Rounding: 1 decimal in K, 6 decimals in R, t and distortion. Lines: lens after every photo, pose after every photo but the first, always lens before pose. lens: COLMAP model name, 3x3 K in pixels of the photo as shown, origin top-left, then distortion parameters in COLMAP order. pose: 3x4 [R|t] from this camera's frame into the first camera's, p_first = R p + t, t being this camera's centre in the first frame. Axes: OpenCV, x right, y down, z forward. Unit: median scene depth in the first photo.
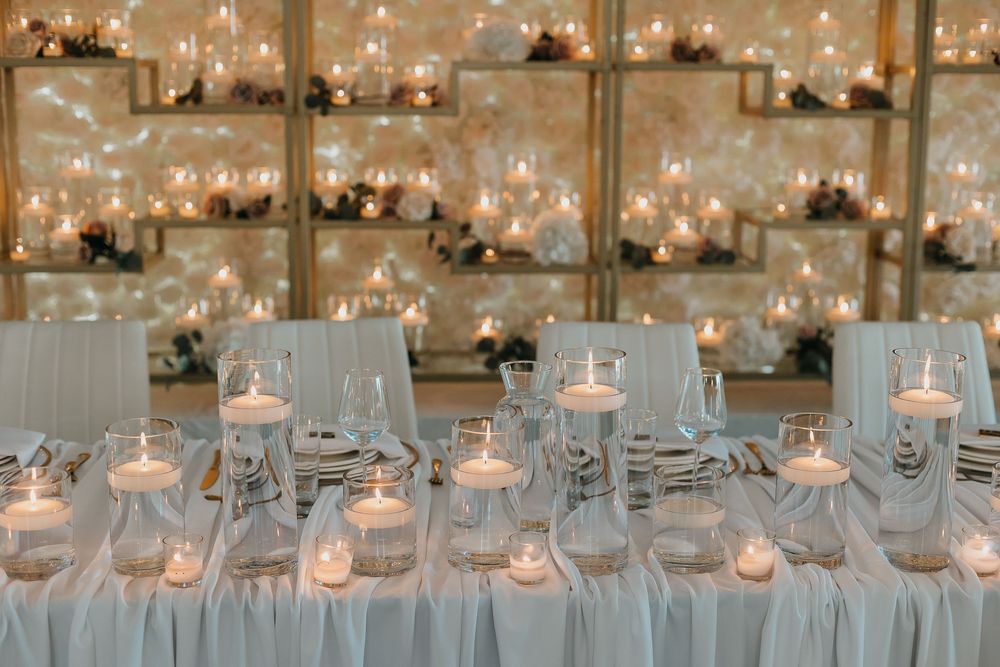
lens RADIAL K [[1449.6, 0, 501.4], [0, 1449.6, 333.1], [0, 0, 1]] dist [-0.006417, 0.000000]
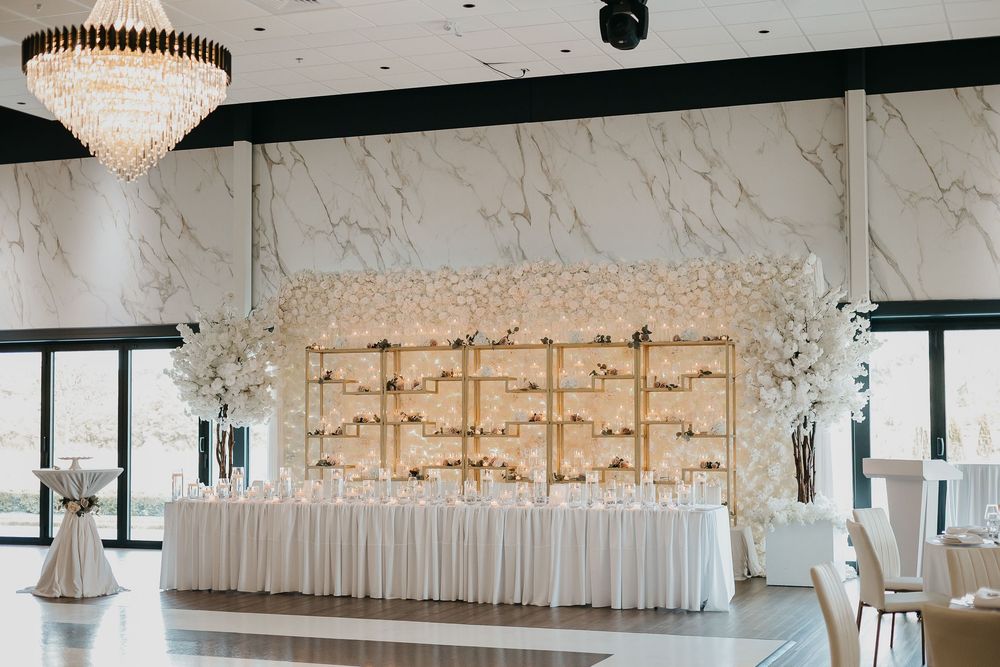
lens RADIAL K [[1449.6, 0, 502.7], [0, 1449.6, 332.7], [0, 0, 1]] dist [-0.006417, 0.000000]
pose [[0.922503, -0.032078, -0.384654, 1.266371], [-0.060581, 0.972158, -0.226361, 0.384775], [0.381206, 0.232121, 0.894875, -2.122789]]
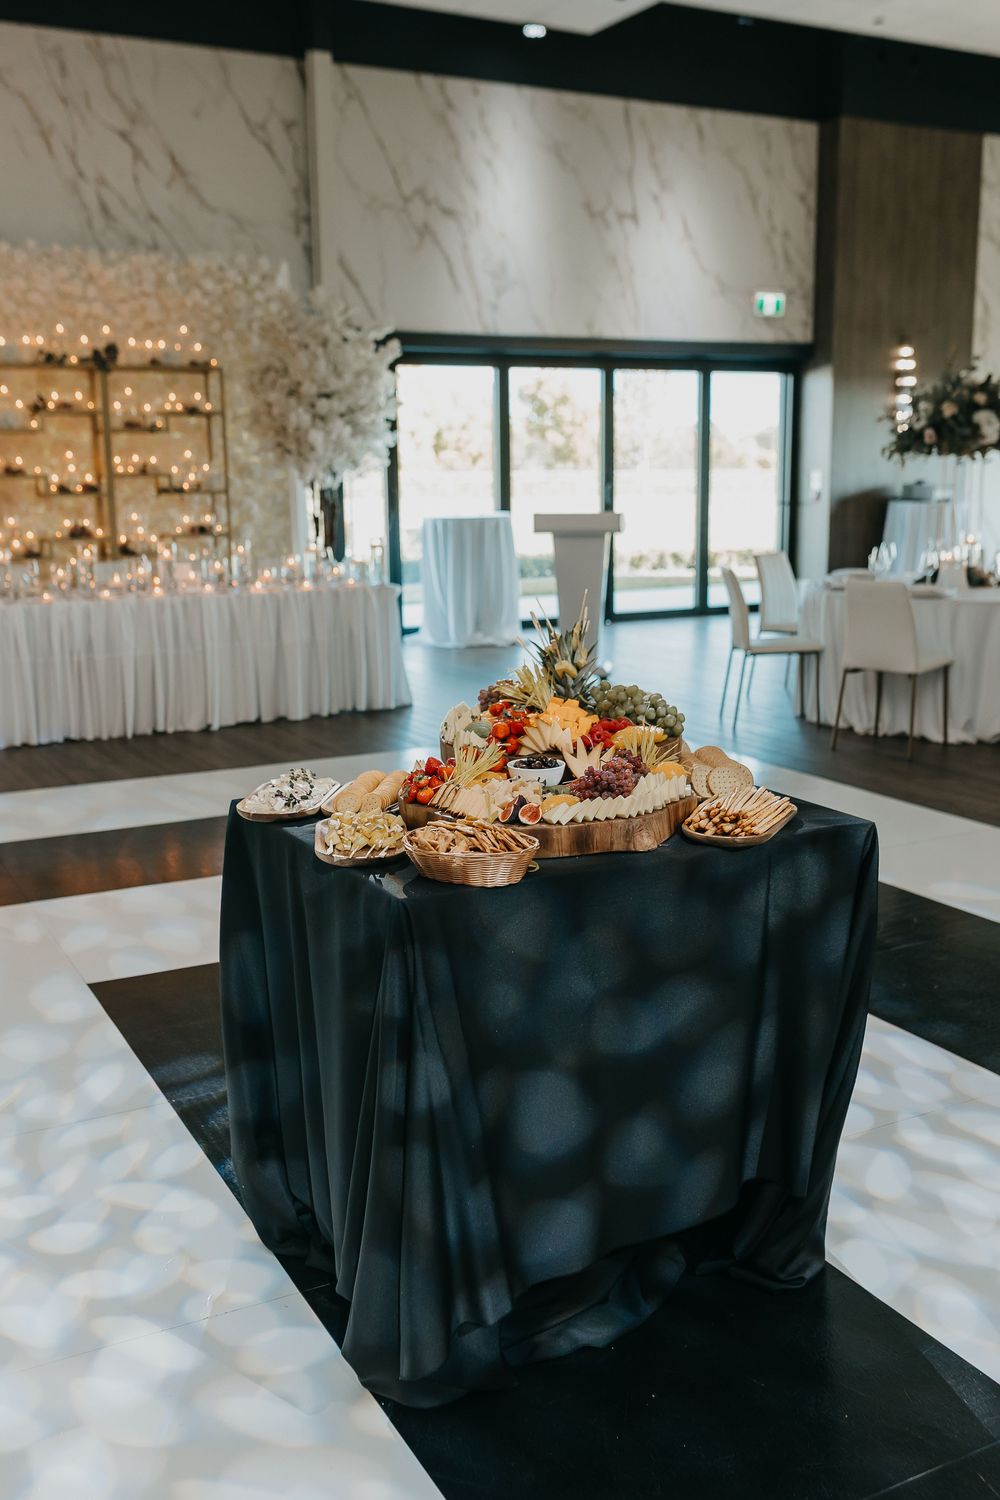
lens RADIAL K [[1492.4, 0, 503.1], [0, 1492.4, 747.8], [0, 0, 1]] dist [0.003029, 0.000000]
pose [[0.899783, -0.095490, 0.425761, -0.235295], [0.093807, 0.995277, 0.024974, 0.276609], [-0.426135, 0.017468, 0.904491, -1.571814]]
